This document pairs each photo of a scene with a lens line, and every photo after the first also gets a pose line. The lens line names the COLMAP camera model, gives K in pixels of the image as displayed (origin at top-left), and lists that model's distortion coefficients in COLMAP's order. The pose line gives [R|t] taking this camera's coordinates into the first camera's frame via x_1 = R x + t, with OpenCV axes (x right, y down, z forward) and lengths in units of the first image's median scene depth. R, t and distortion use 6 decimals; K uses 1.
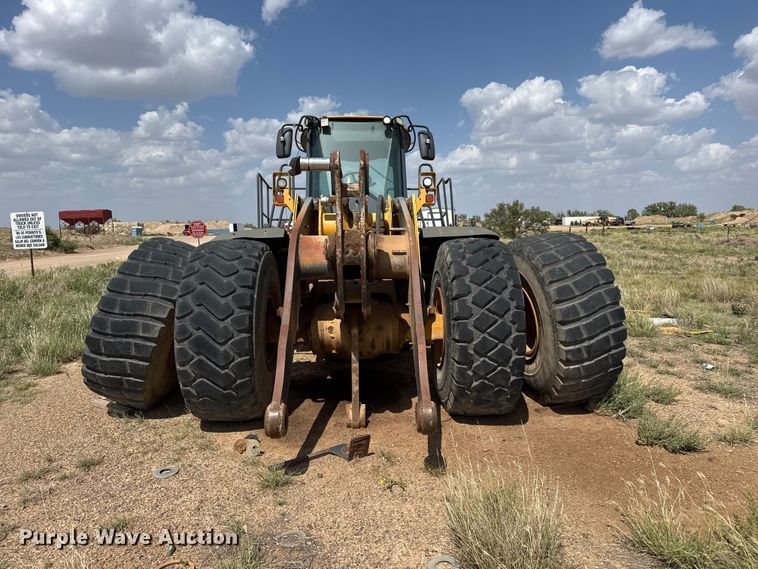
lens RADIAL K [[533.6, 0, 377.0], [0, 533.6, 286.7], [0, 0, 1]] dist [0.076886, -0.099816]
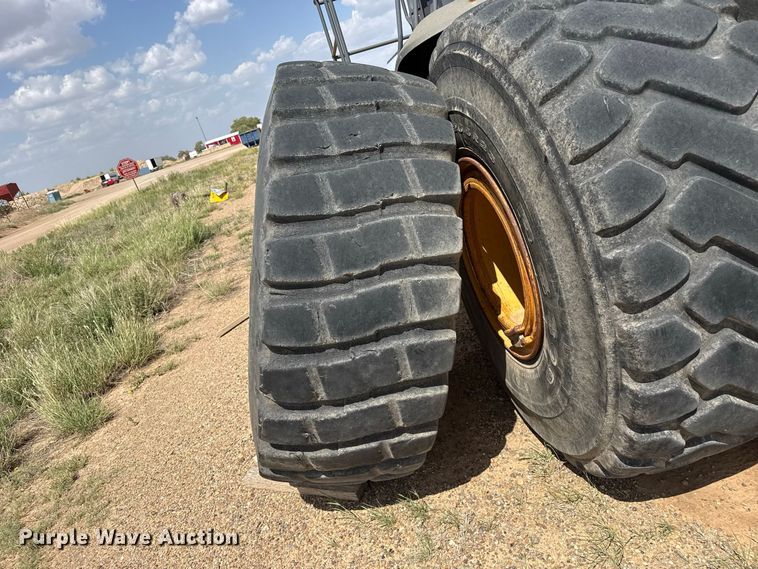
lens RADIAL K [[533.6, 0, 377.0], [0, 533.6, 286.7], [0, 0, 1]] dist [0.076886, -0.099816]
pose [[0.952593, -0.299734, 0.052210, -0.292385], [0.282851, 0.935680, 0.210946, -0.004763], [-0.112080, -0.186178, 0.976102, 0.421571]]
